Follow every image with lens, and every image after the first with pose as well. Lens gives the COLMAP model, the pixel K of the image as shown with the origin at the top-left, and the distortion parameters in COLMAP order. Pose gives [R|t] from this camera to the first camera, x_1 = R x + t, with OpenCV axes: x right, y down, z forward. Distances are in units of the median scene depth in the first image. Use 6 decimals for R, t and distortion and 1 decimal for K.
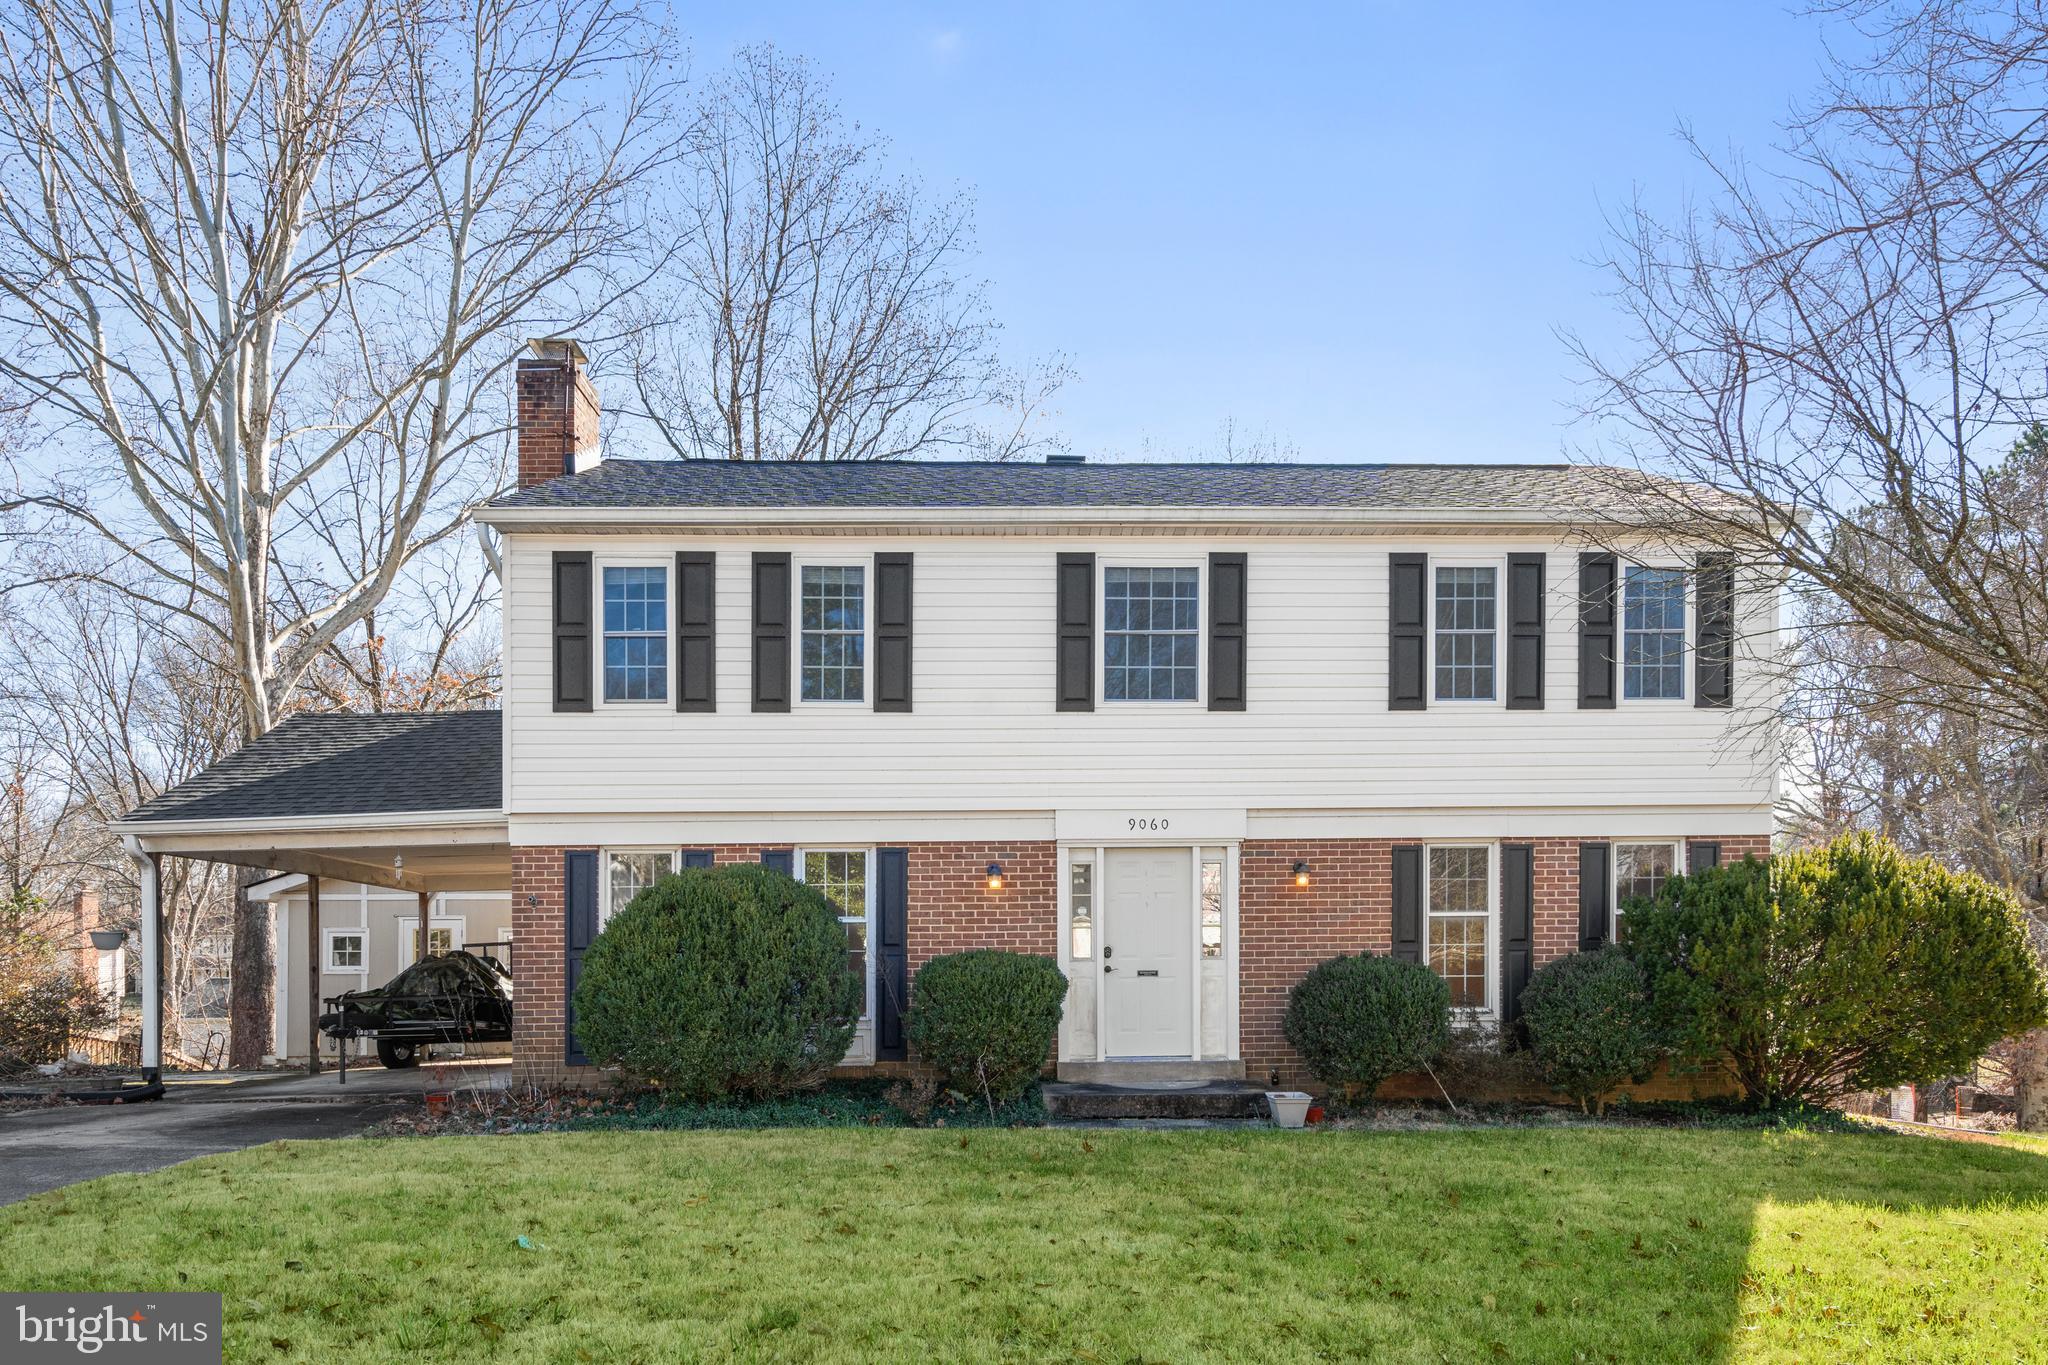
lens RADIAL K [[1275.9, 0, 1019.2], [0, 1275.9, 837.2], [0, 0, 1]] dist [0.003780, 0.004255]
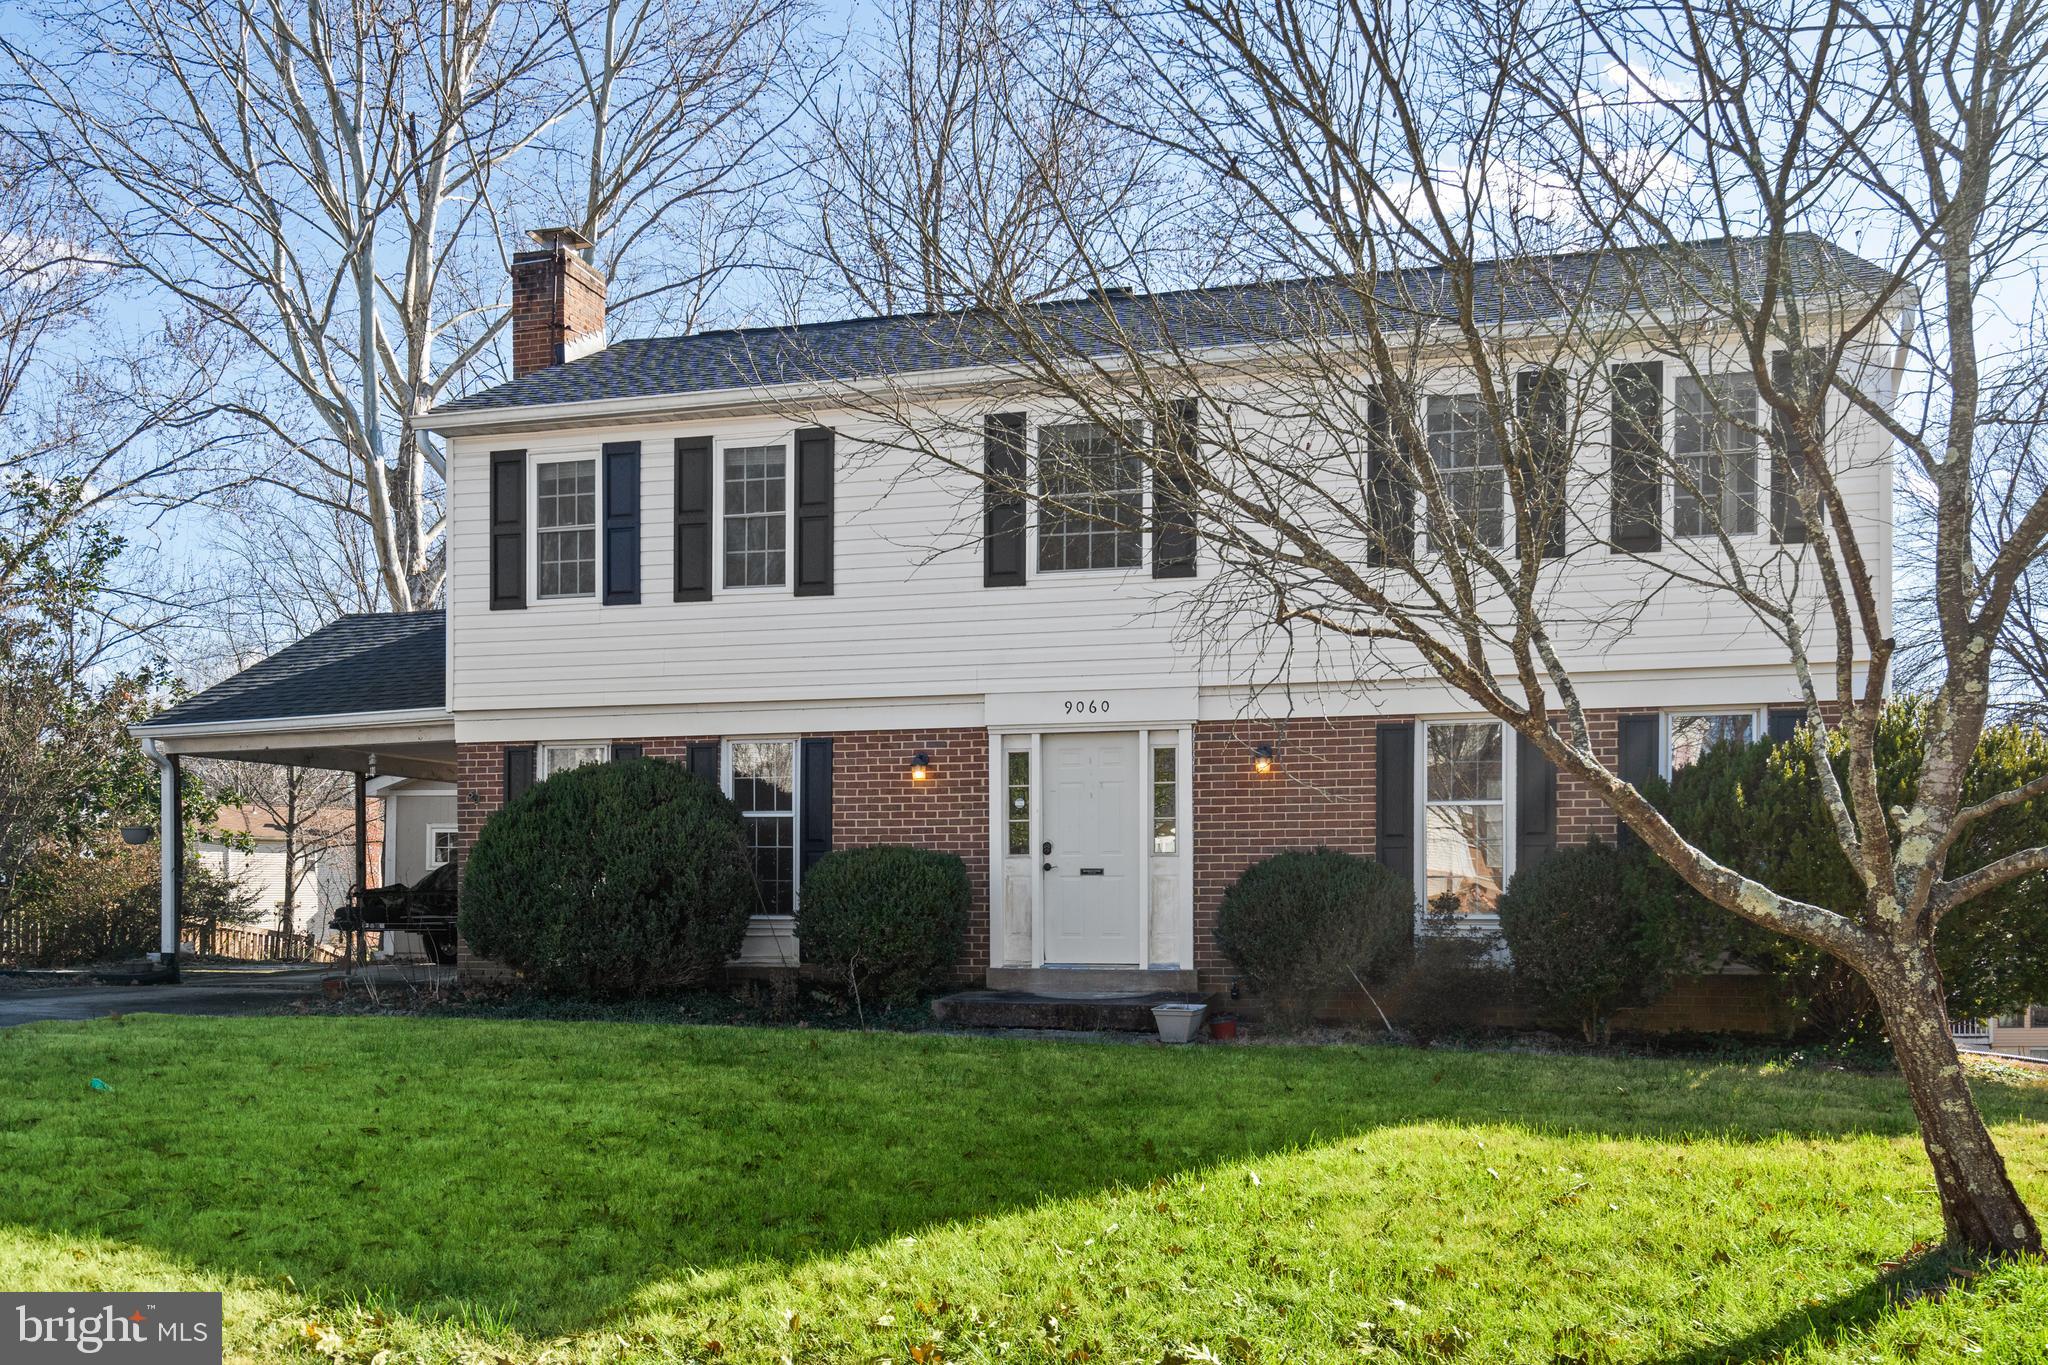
lens RADIAL K [[1559.6, 0, 1025.1], [0, 1559.6, 684.0], [0, 0, 1]] dist [0.009481, -0.004308]
pose [[0.965520, -0.026366, -0.258991, 0.353040], [0.021791, 0.999552, -0.020523, -0.004695], [0.259416, 0.014172, 0.965662, -0.083481]]
